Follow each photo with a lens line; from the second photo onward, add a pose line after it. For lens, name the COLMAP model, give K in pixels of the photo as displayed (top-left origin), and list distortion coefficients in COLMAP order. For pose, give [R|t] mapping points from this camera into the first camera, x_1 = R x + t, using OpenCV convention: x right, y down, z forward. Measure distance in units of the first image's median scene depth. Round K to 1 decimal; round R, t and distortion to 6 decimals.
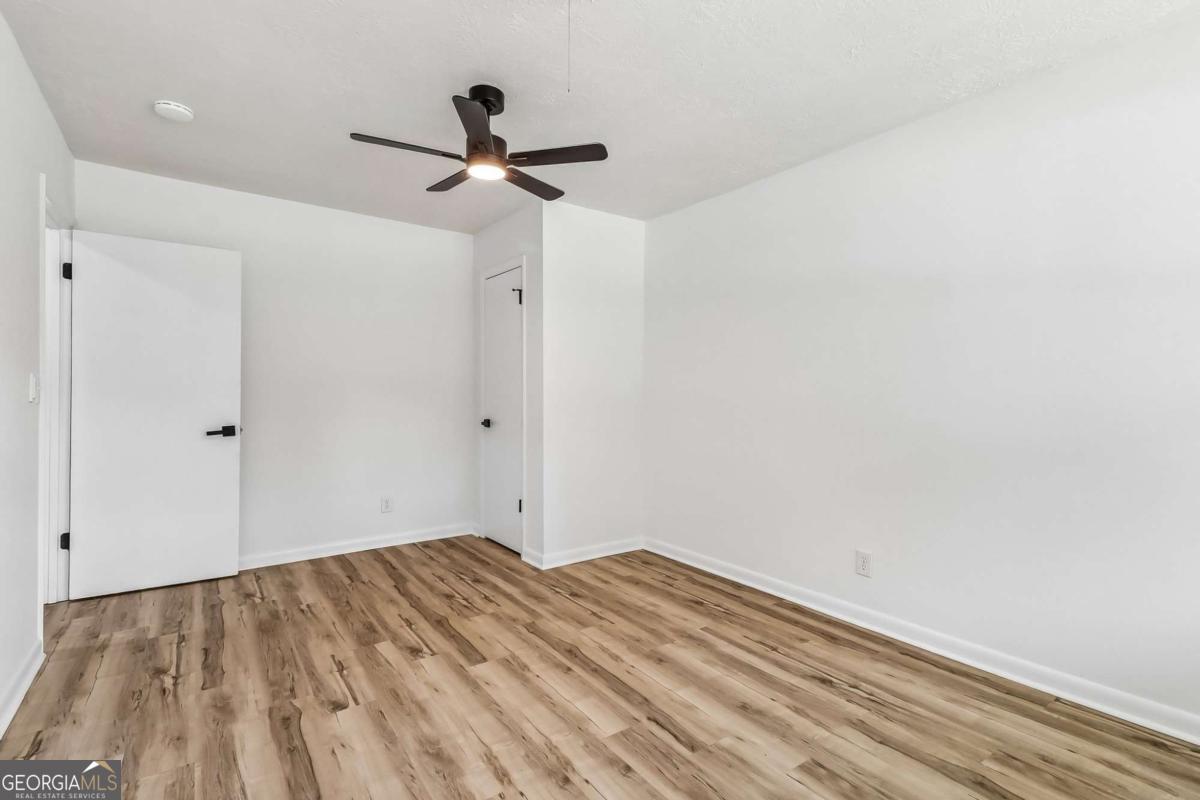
lens RADIAL K [[591.5, 0, 599.5], [0, 591.5, 384.2], [0, 0, 1]] dist [0.031864, -0.000217]
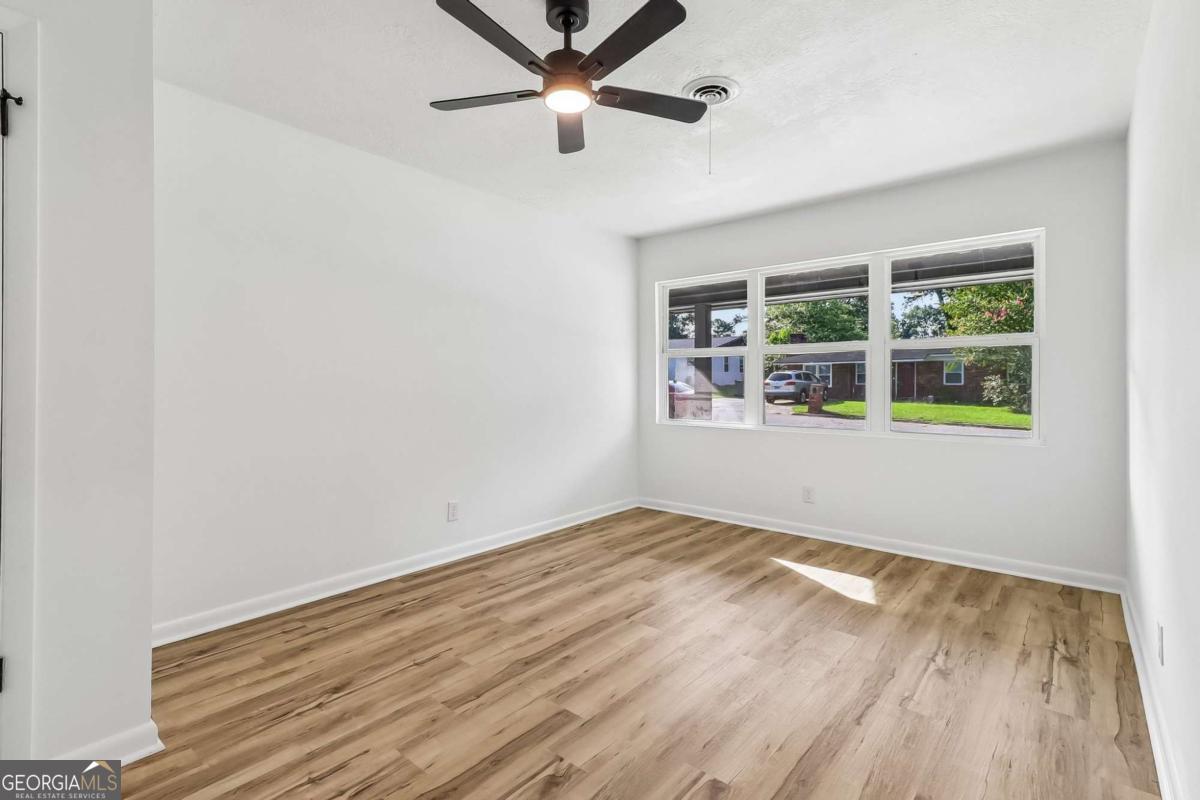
lens RADIAL K [[591.5, 0, 599.5], [0, 591.5, 384.2], [0, 0, 1]] dist [0.031864, -0.000217]
pose [[-0.288713, -0.011213, 0.957350, -0.876907], [-0.020569, 0.999773, 0.005507, 0.010145], [-0.957195, -0.018102, -0.288878, 1.070897]]
